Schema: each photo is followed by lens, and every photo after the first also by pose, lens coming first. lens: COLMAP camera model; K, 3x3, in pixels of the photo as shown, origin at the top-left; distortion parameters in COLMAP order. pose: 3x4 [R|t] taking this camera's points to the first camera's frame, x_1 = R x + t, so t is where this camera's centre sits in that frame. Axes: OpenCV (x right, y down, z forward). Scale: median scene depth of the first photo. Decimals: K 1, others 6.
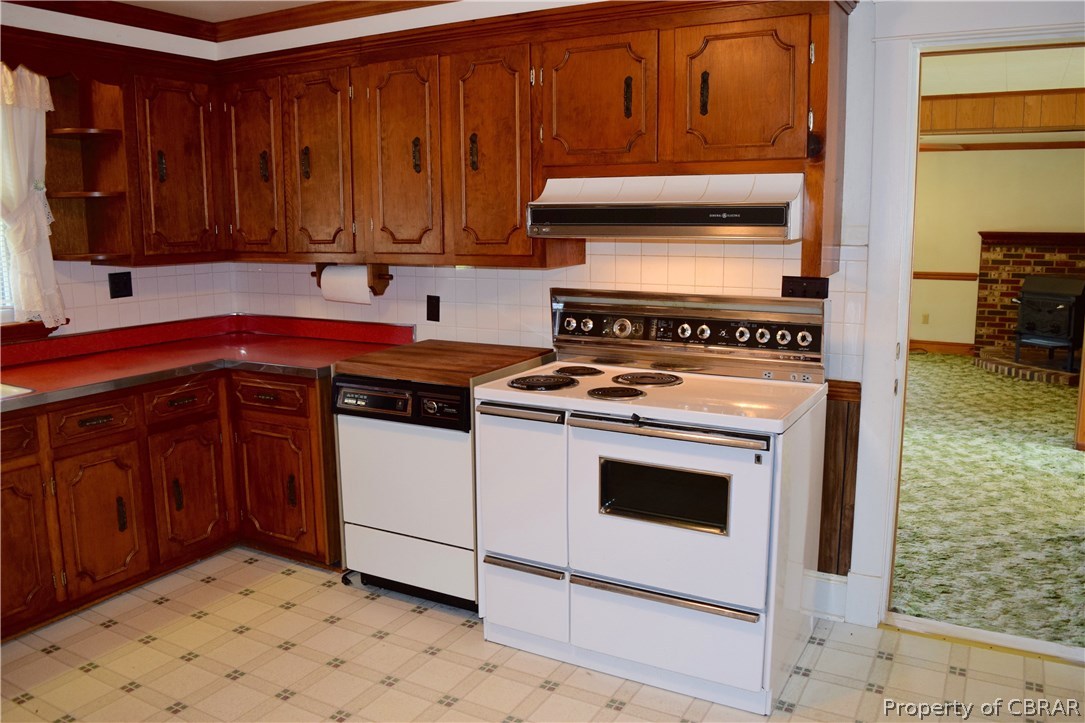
lens RADIAL K [[847.8, 0, 541.1], [0, 847.8, 356.4], [0, 0, 1]] dist [-0.093116, 0.016300]
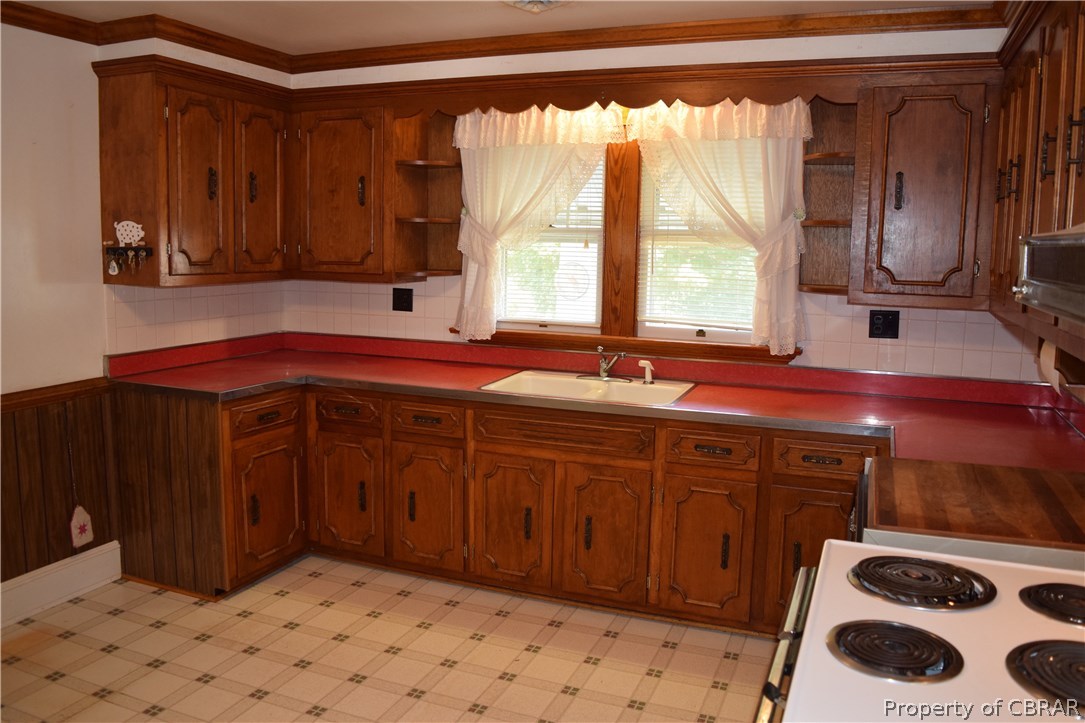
lens RADIAL K [[847.8, 0, 541.1], [0, 847.8, 356.4], [0, 0, 1]] dist [-0.093116, 0.016300]
pose [[0.128922, 0.137176, -0.982121, 0.396698], [-0.176201, 0.977796, 0.113442, -0.105599], [0.975875, 0.158426, 0.150230, 0.601204]]
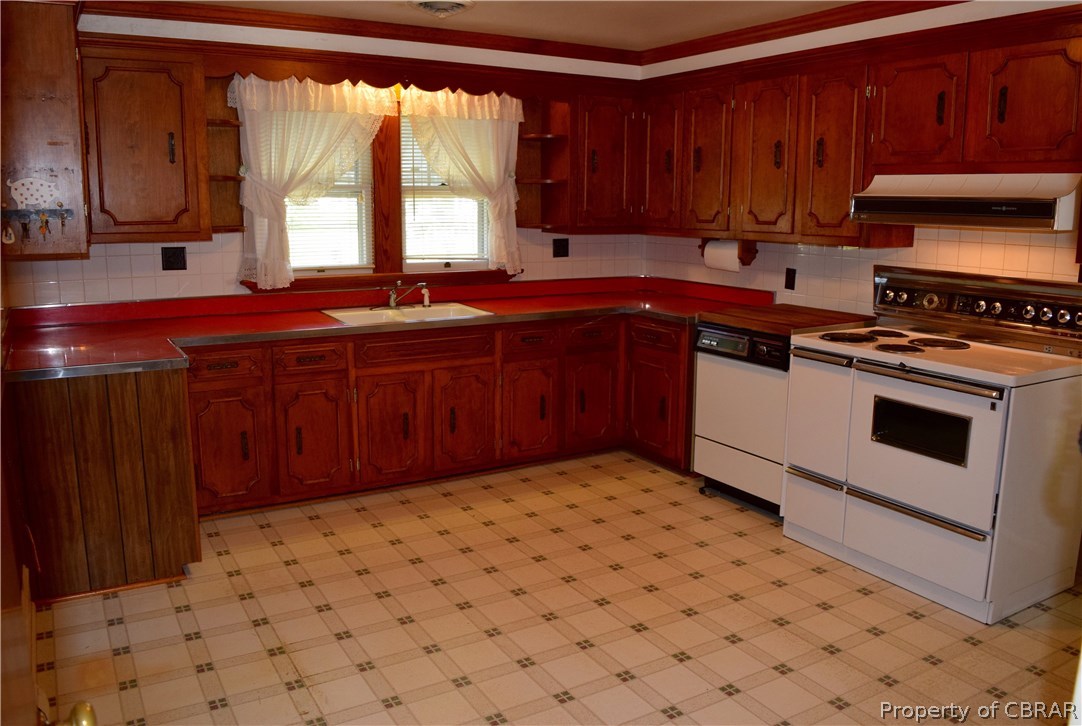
lens RADIAL K [[845.5, 0, 539.6], [0, 845.5, 357.9], [0, 0, 1]] dist [-0.093116, 0.016300]
pose [[0.866799, 0.100647, -0.488396, 0.188474], [-0.089924, 0.994912, 0.045433, 0.040385], [0.490483, 0.004537, 0.871439, -0.269603]]
